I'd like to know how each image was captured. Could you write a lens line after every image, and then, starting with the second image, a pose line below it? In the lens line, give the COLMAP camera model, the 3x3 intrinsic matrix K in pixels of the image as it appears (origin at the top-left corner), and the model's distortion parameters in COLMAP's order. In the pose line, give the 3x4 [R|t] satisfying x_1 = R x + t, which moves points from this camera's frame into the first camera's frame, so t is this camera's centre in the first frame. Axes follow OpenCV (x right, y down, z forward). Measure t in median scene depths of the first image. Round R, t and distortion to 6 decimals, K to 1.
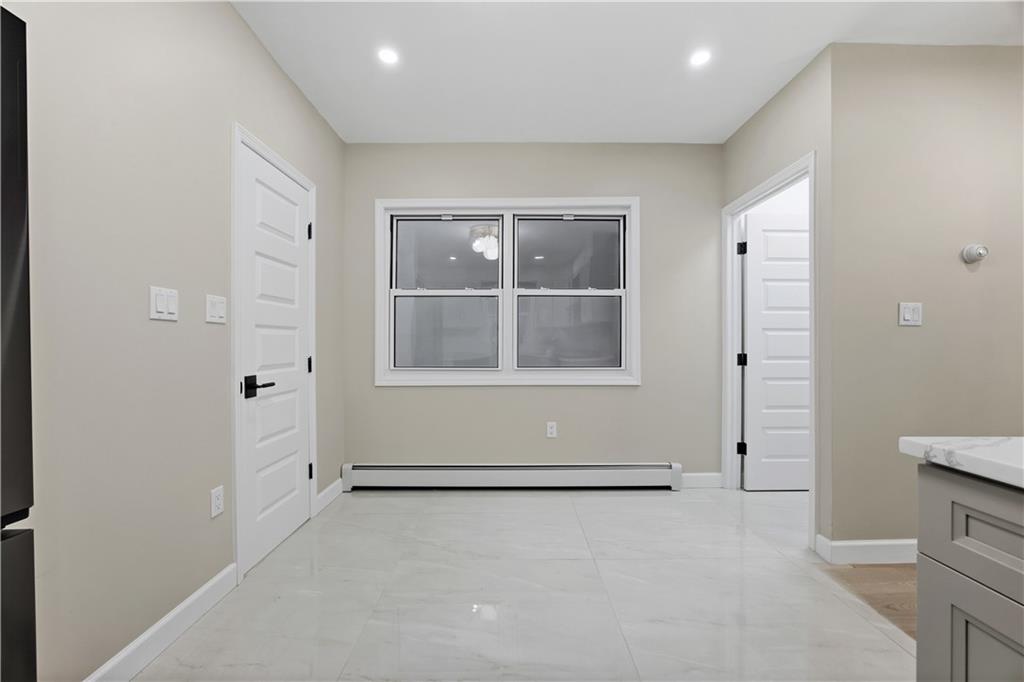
lens RADIAL K [[400.1, 0, 510.2], [0, 400.1, 342.1], [0, 0, 1]] dist [-0.024636, 0.000033]
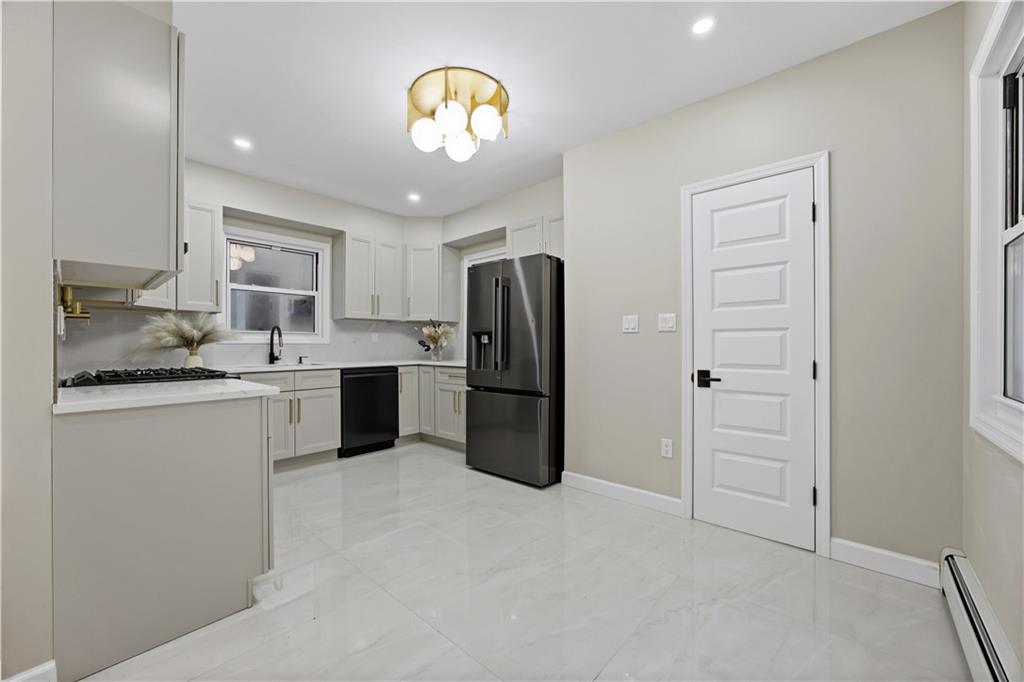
lens RADIAL K [[413.6, 0, 514.9], [0, 413.6, 344.9], [0, 0, 1]] dist [-0.027926, 0.011990]
pose [[-0.662599, 0.001320, -0.748973, 0.755538], [0.003291, 0.999994, -0.001149, 0.003250], [0.748967, -0.003227, -0.662599, 1.451373]]
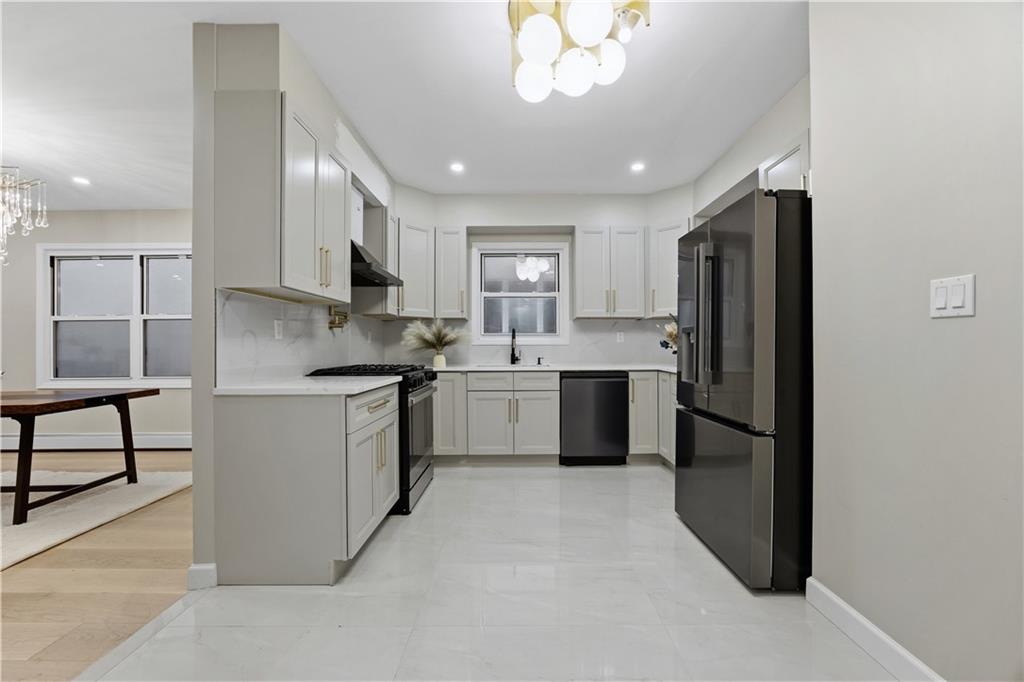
lens RADIAL K [[413.6, 0, 514.9], [0, 413.6, 344.9], [0, 0, 1]] dist [-0.027926, 0.011990]
pose [[-0.999919, 0.003050, 0.012317, 0.003092], [0.002979, 0.999979, -0.005779, 0.002708], [-0.012335, -0.005742, -0.999907, 1.403378]]
